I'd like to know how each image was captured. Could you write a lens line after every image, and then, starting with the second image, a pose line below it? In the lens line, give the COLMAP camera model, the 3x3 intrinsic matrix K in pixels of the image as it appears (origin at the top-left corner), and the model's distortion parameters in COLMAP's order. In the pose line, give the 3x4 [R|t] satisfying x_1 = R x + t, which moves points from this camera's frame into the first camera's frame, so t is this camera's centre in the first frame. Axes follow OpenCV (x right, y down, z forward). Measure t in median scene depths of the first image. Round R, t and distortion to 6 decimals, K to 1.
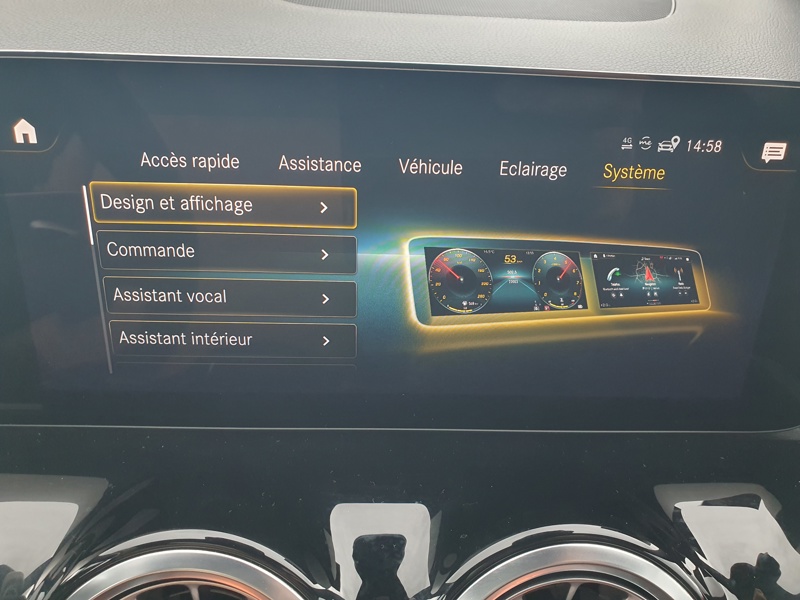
lens RADIAL K [[624.6, 0, 409.6], [0, 624.6, 295.7], [0, 0, 1]] dist [-0.004349, 0.018727]
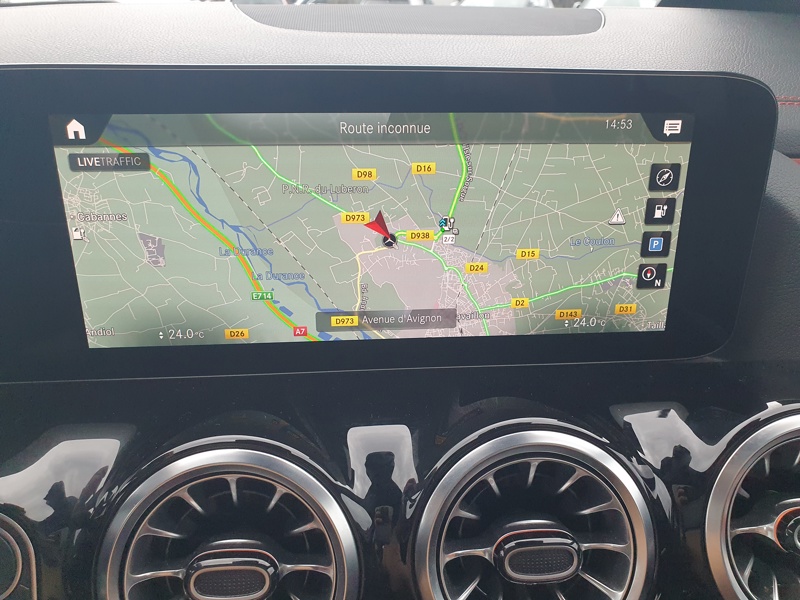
lens RADIAL K [[624.6, 0, 405.6], [0, 624.6, 299.9], [0, 0, 1]] dist [-0.004349, 0.018727]
pose [[0.998248, -0.043639, 0.039947, -0.028073], [0.044980, 0.998432, -0.033318, 0.139752], [-0.038430, 0.035056, 0.998646, -0.240058]]
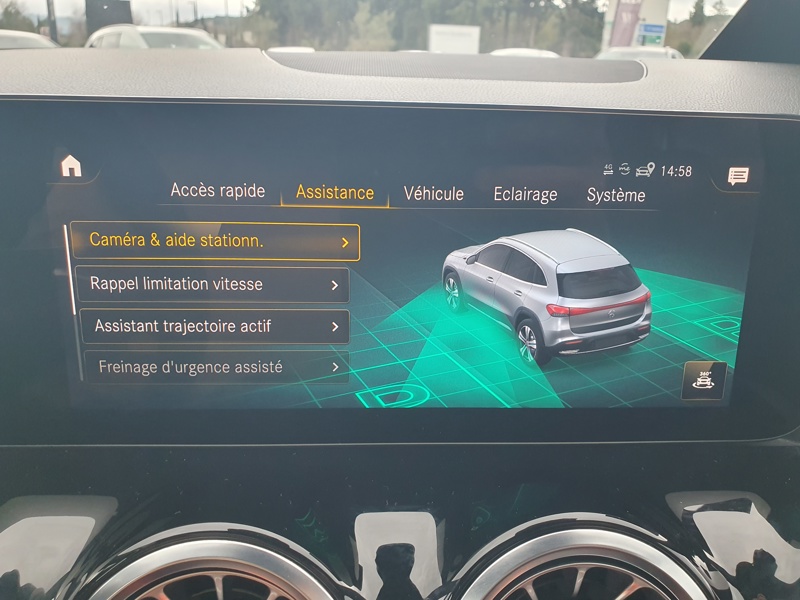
lens RADIAL K [[624.6, 0, 411.8], [0, 624.6, 297.7], [0, 0, 1]] dist [-0.004349, 0.018727]
pose [[0.999804, -0.015823, 0.011941, -0.022366], [0.017178, 0.992192, -0.123530, 0.116968], [-0.009894, 0.123711, 0.992269, -0.083405]]
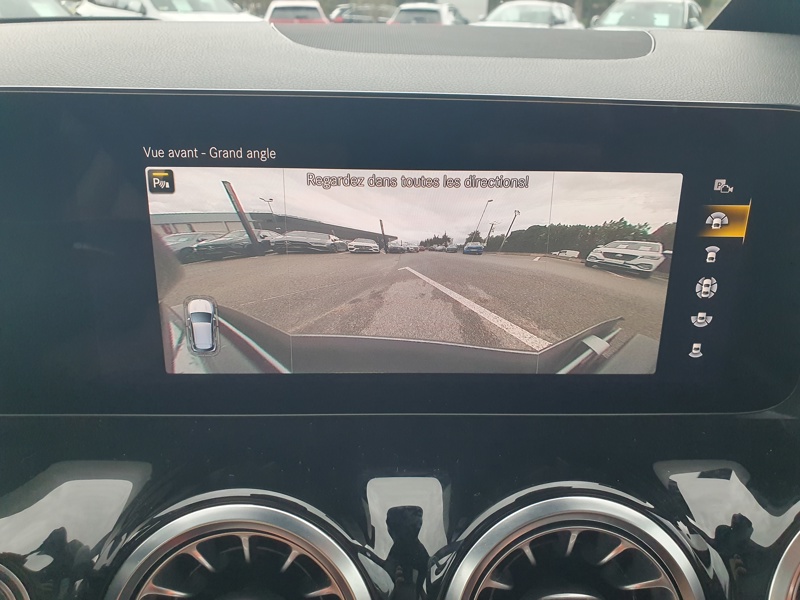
lens RADIAL K [[624.6, 0, 411.9], [0, 624.6, 297.5], [0, 0, 1]] dist [-0.004349, 0.018727]
pose [[0.999910, -0.013342, 0.001108, -0.026696], [0.013384, 0.998185, -0.058720, 0.081029], [-0.000323, 0.058730, 0.998274, -0.155894]]
